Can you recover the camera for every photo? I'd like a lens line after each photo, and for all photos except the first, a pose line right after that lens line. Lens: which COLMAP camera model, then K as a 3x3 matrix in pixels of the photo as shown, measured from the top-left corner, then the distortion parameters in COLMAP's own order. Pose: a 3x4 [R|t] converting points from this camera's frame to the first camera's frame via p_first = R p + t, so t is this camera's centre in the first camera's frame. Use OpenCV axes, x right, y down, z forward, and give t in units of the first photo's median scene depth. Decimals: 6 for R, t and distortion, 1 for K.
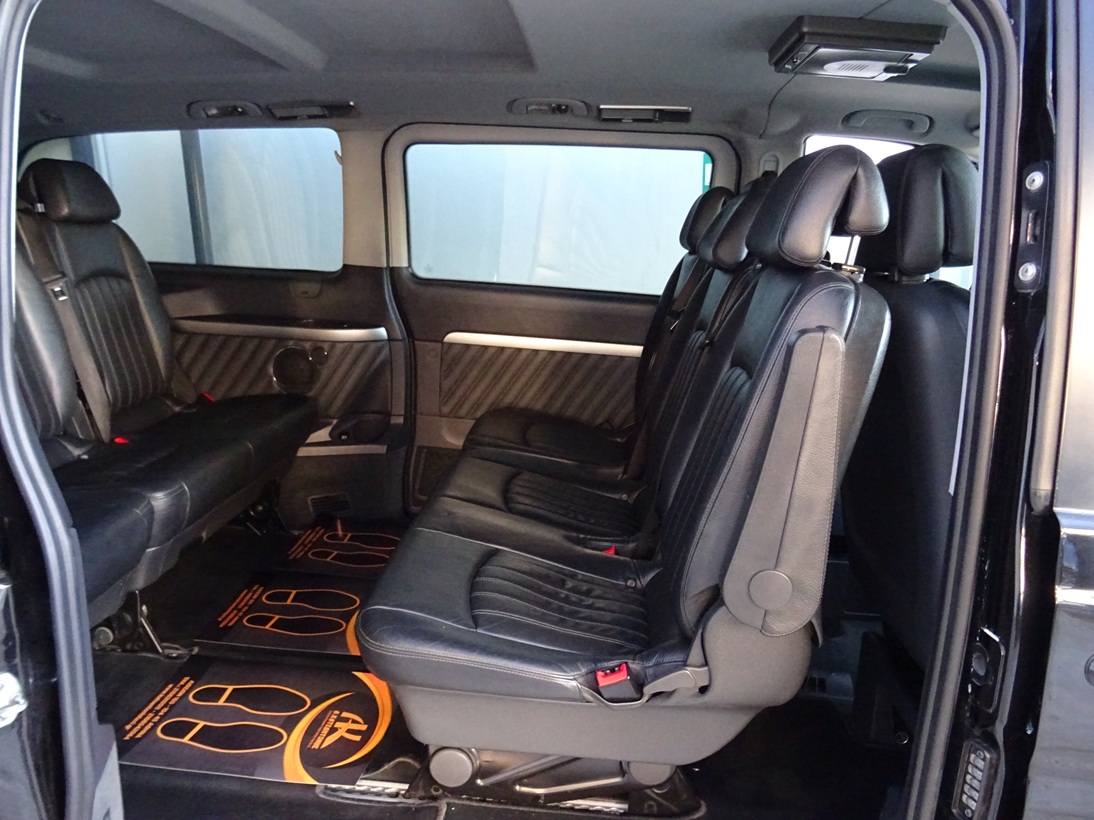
lens RADIAL K [[772.1, 0, 548.1], [0, 772.1, 406.6], [0, 0, 1]] dist [-0.002262, -0.000988]
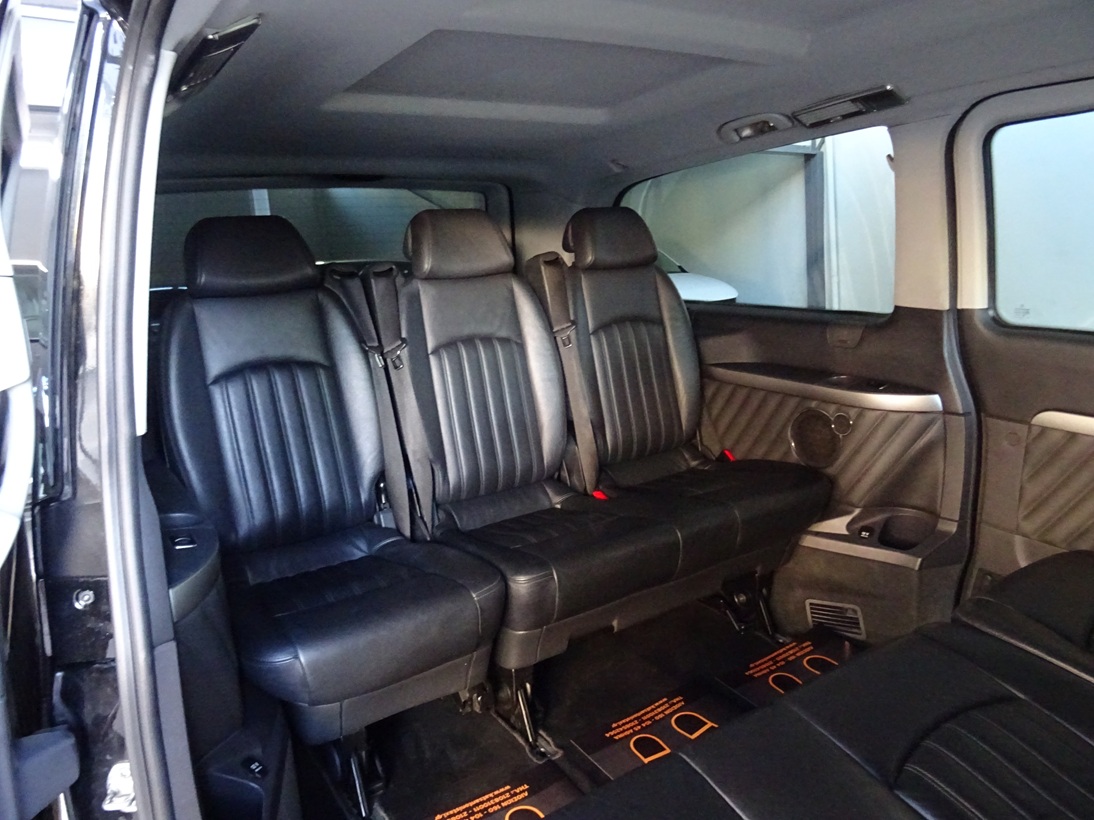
lens RADIAL K [[772.1, 0, 555.2], [0, 772.1, 411.3], [0, 0, 1]] dist [-0.002262, -0.000988]
pose [[0.604189, 0.107908, -0.789501, 0.137013], [-0.114657, 0.992251, 0.047875, -0.082086], [0.788549, 0.061596, 0.611879, 0.295120]]
